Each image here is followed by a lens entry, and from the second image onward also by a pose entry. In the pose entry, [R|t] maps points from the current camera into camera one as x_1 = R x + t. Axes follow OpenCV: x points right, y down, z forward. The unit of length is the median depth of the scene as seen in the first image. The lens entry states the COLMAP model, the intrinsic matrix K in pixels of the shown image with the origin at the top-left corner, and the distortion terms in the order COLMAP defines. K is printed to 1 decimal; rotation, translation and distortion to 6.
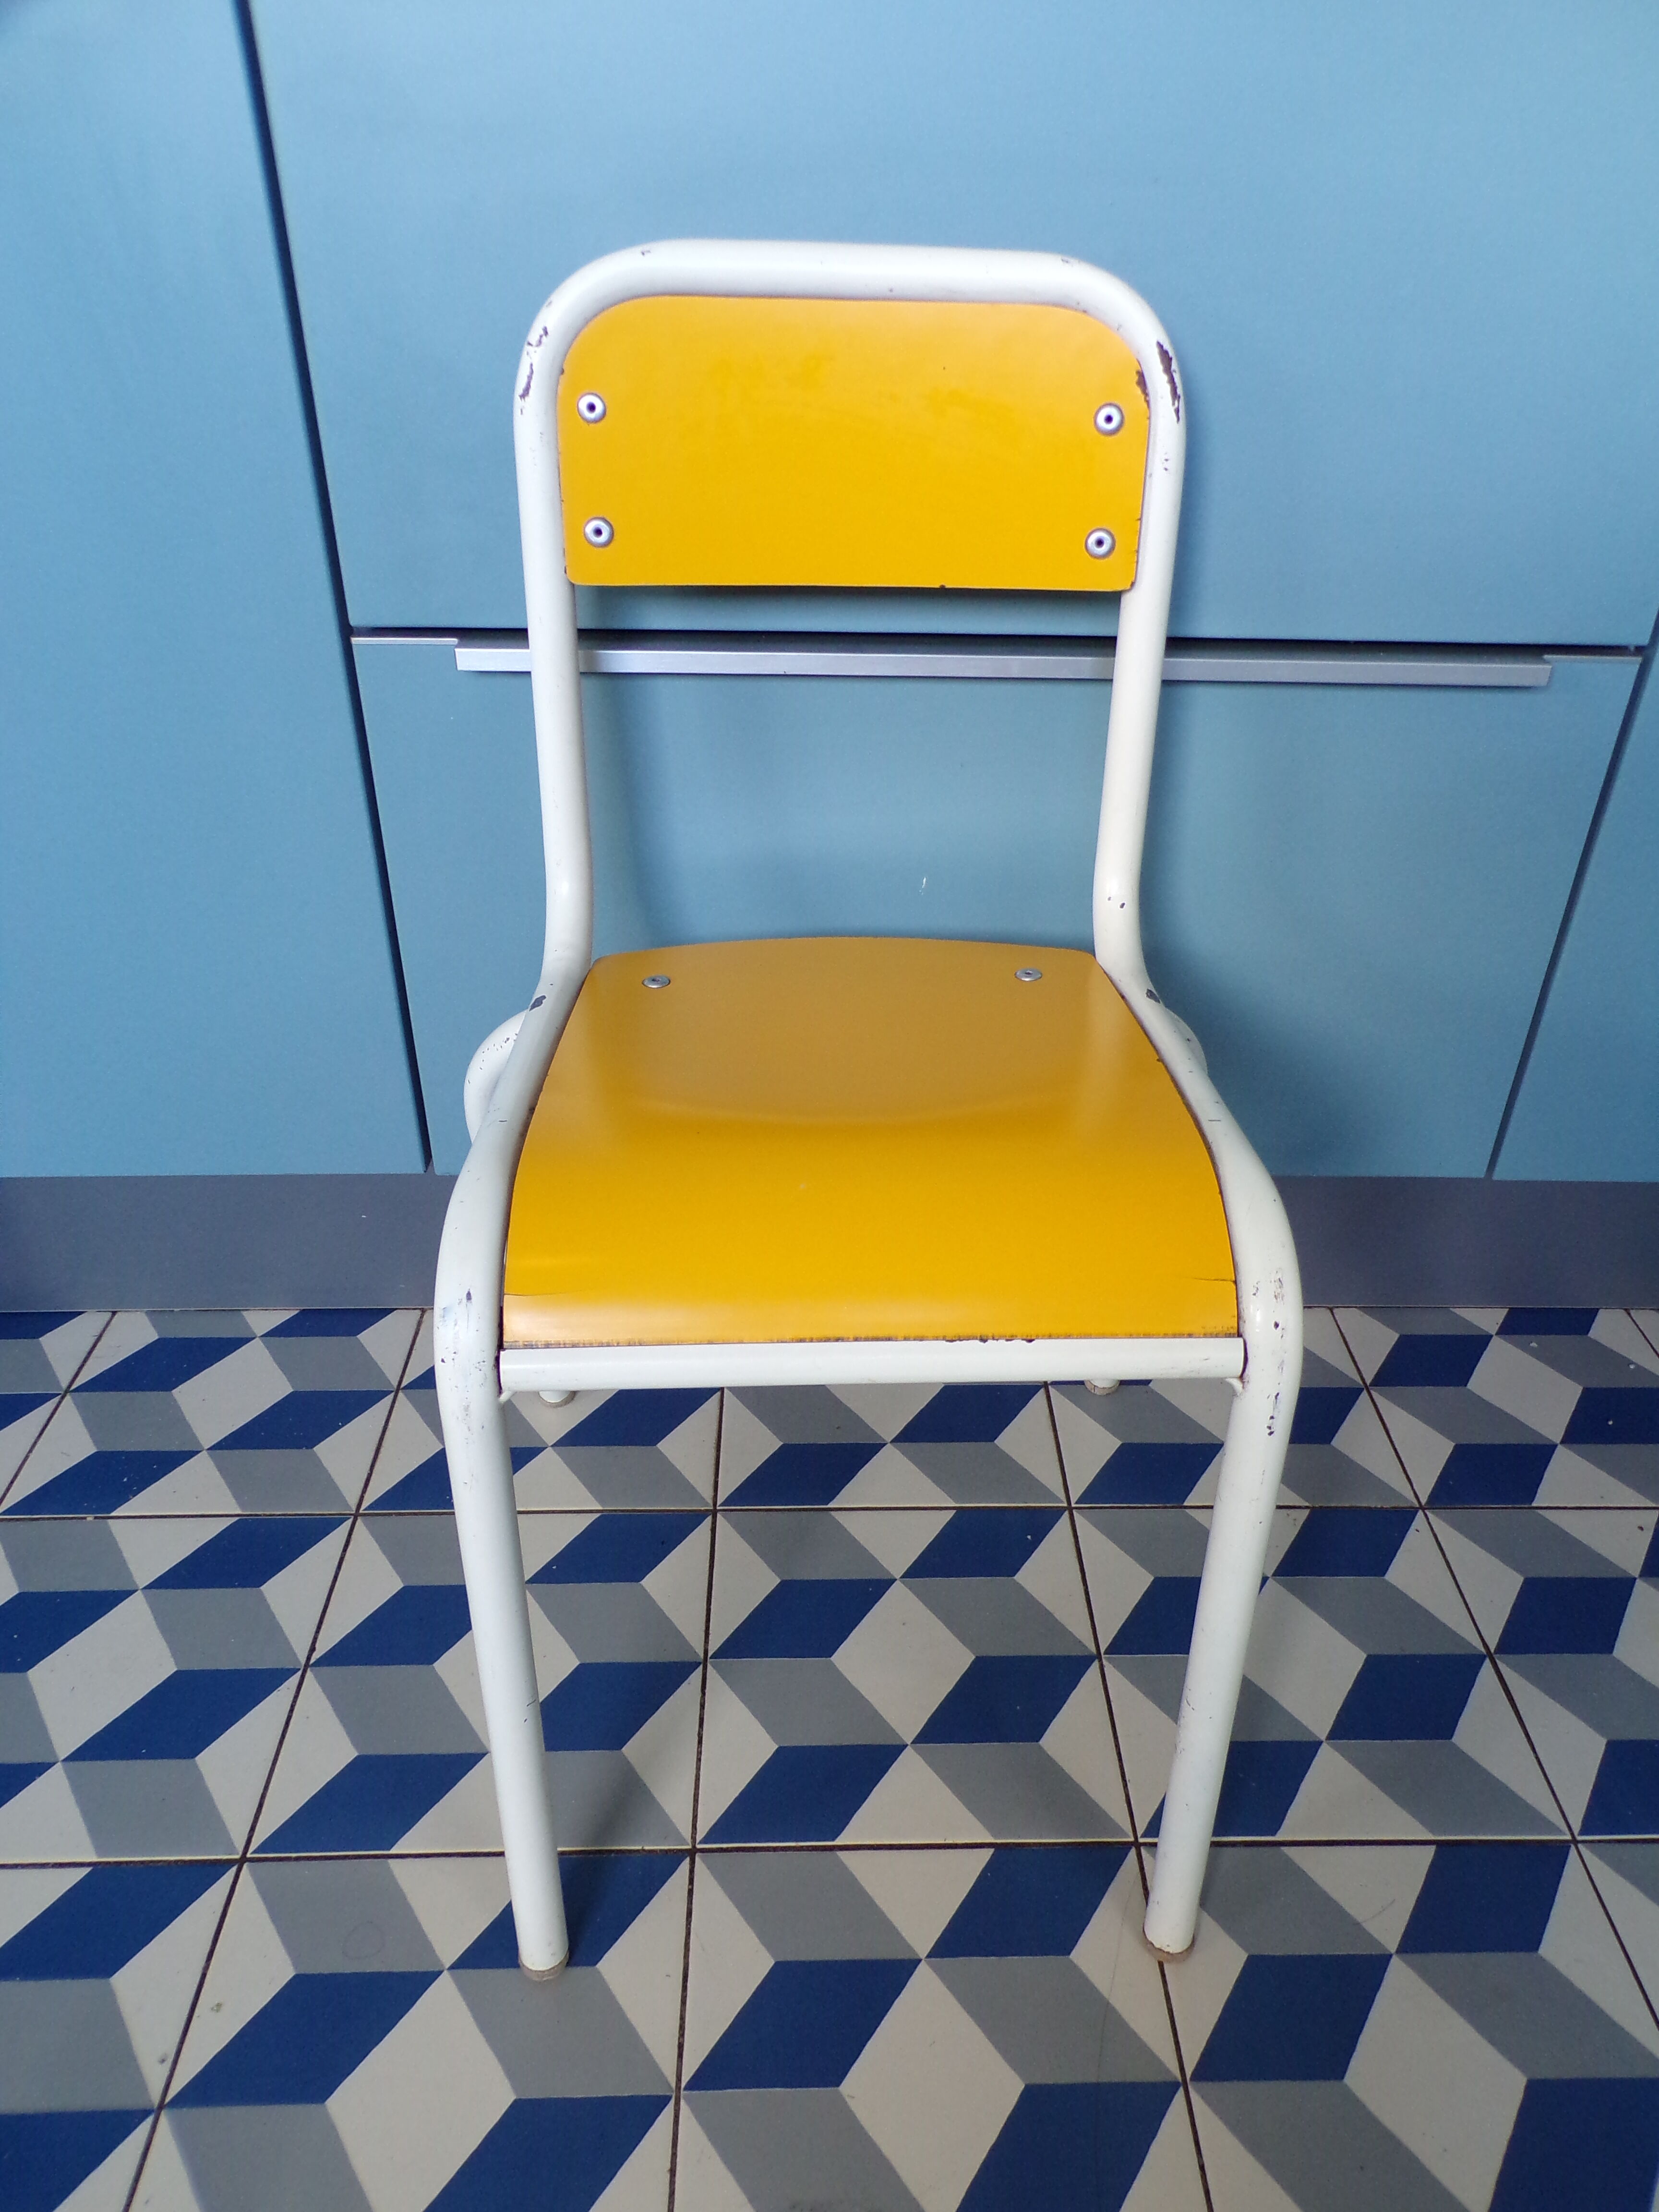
lens RADIAL K [[1536.2, 0, 835.4], [0, 1536.2, 1126.8], [0, 0, 1]] dist [0.016616, -0.008192]
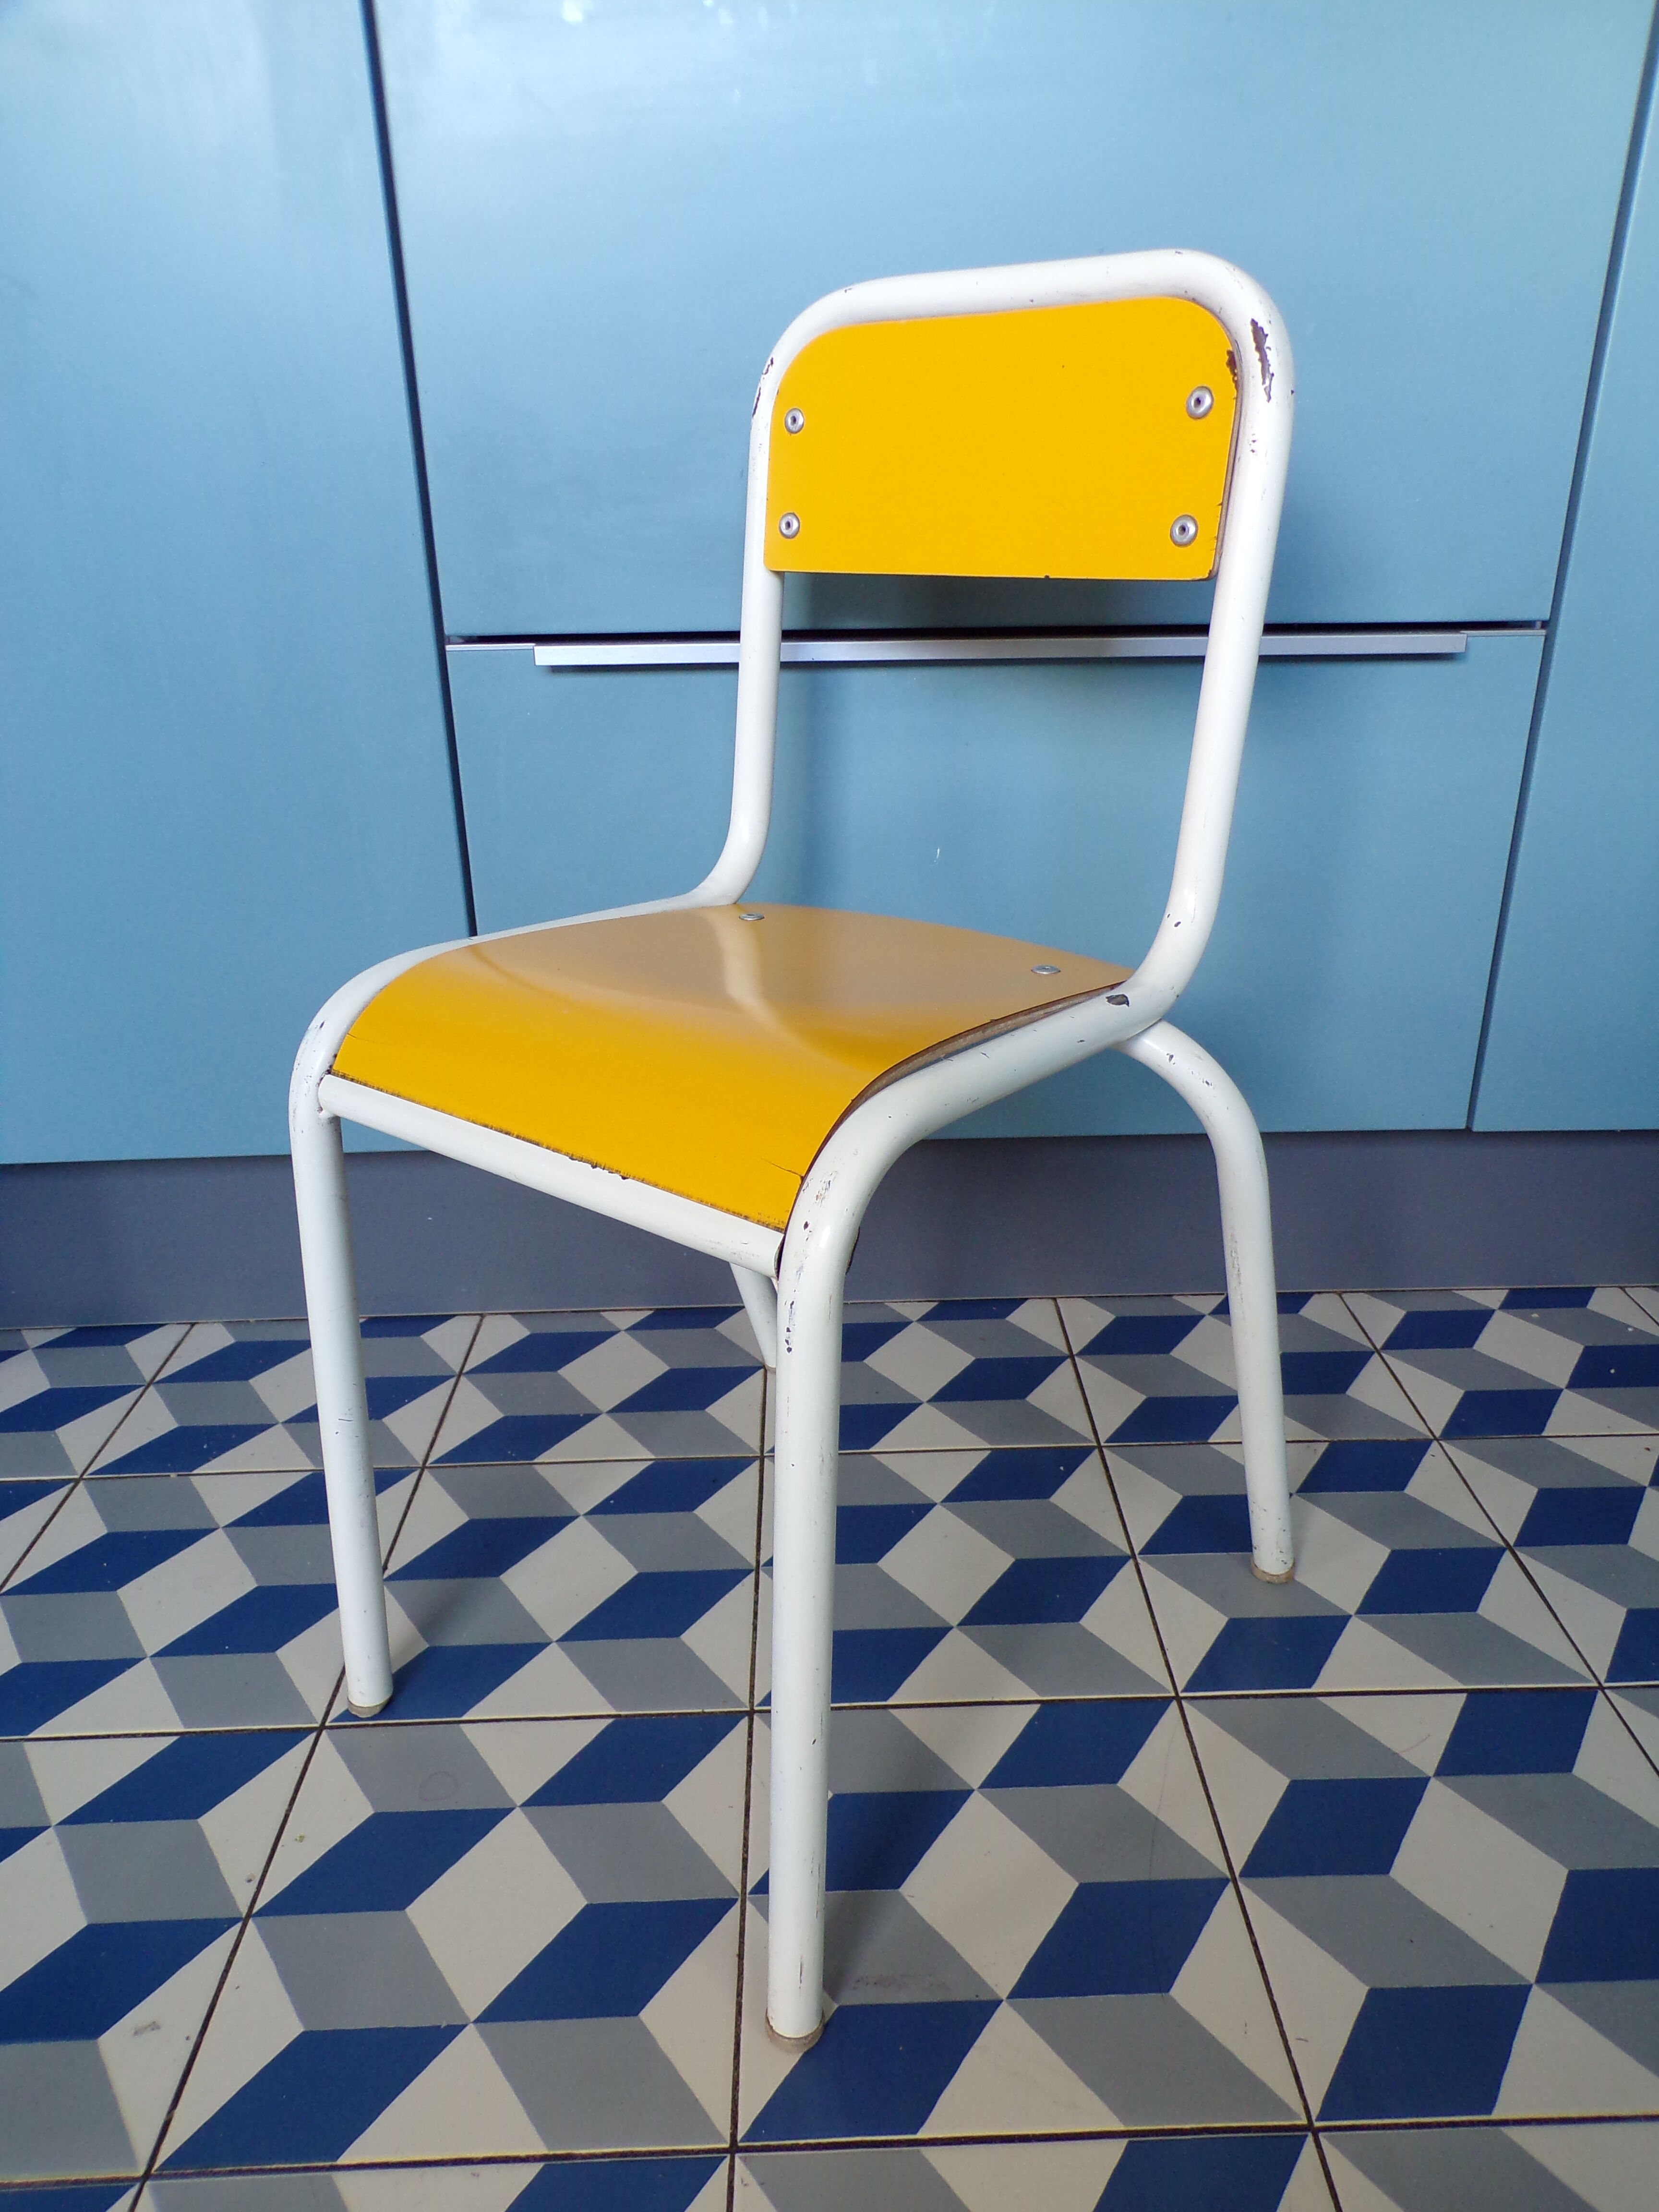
lens RADIAL K [[1536.2, 0, 834.7], [0, 1536.2, 1107.1], [0, 0, 1]] dist [0.016616, -0.008192]
pose [[0.999492, -0.029552, -0.011925, -0.011125], [0.026937, 0.983412, -0.179374, 0.251873], [0.017028, 0.178961, 0.983709, -0.096081]]
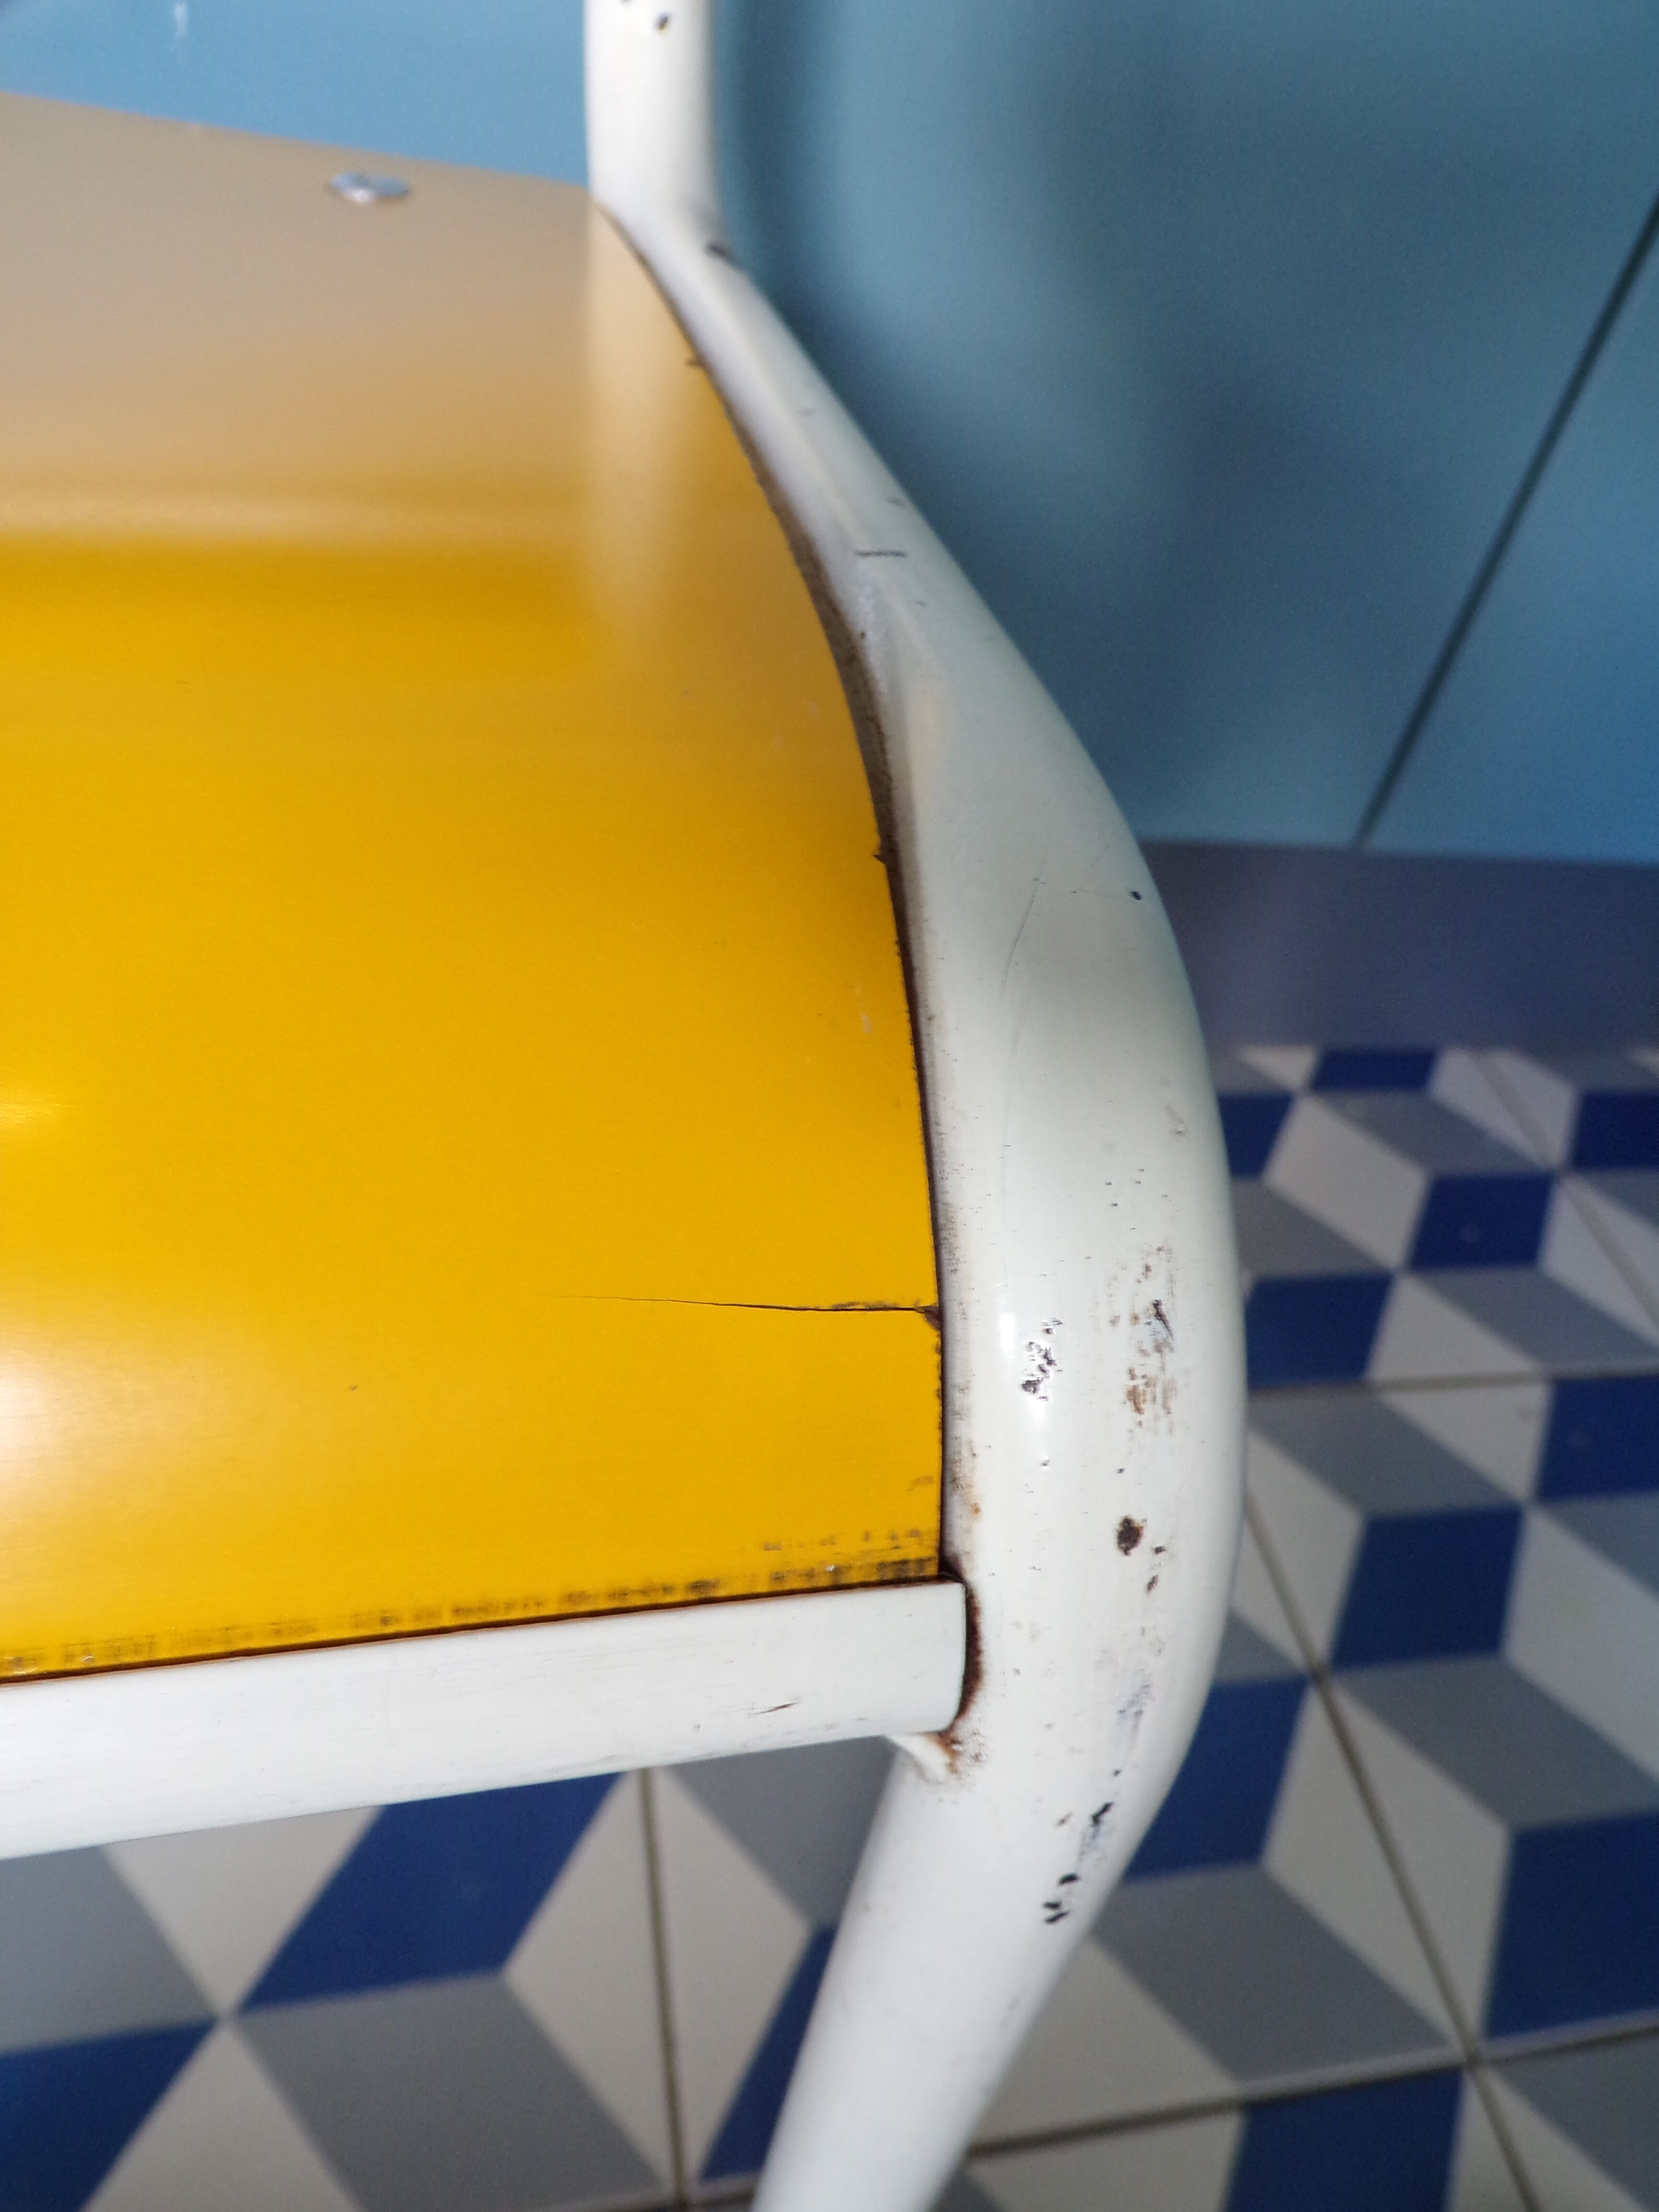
lens RADIAL K [[1536.2, 0, 835.0], [0, 1536.2, 1109.3], [0, 0, 1]] dist [0.016616, -0.008192]
pose [[0.980366, -0.008972, 0.196983, 0.148150], [-0.030960, 0.979571, 0.198701, 0.025882], [-0.194742, -0.200899, 0.960060, 0.581640]]
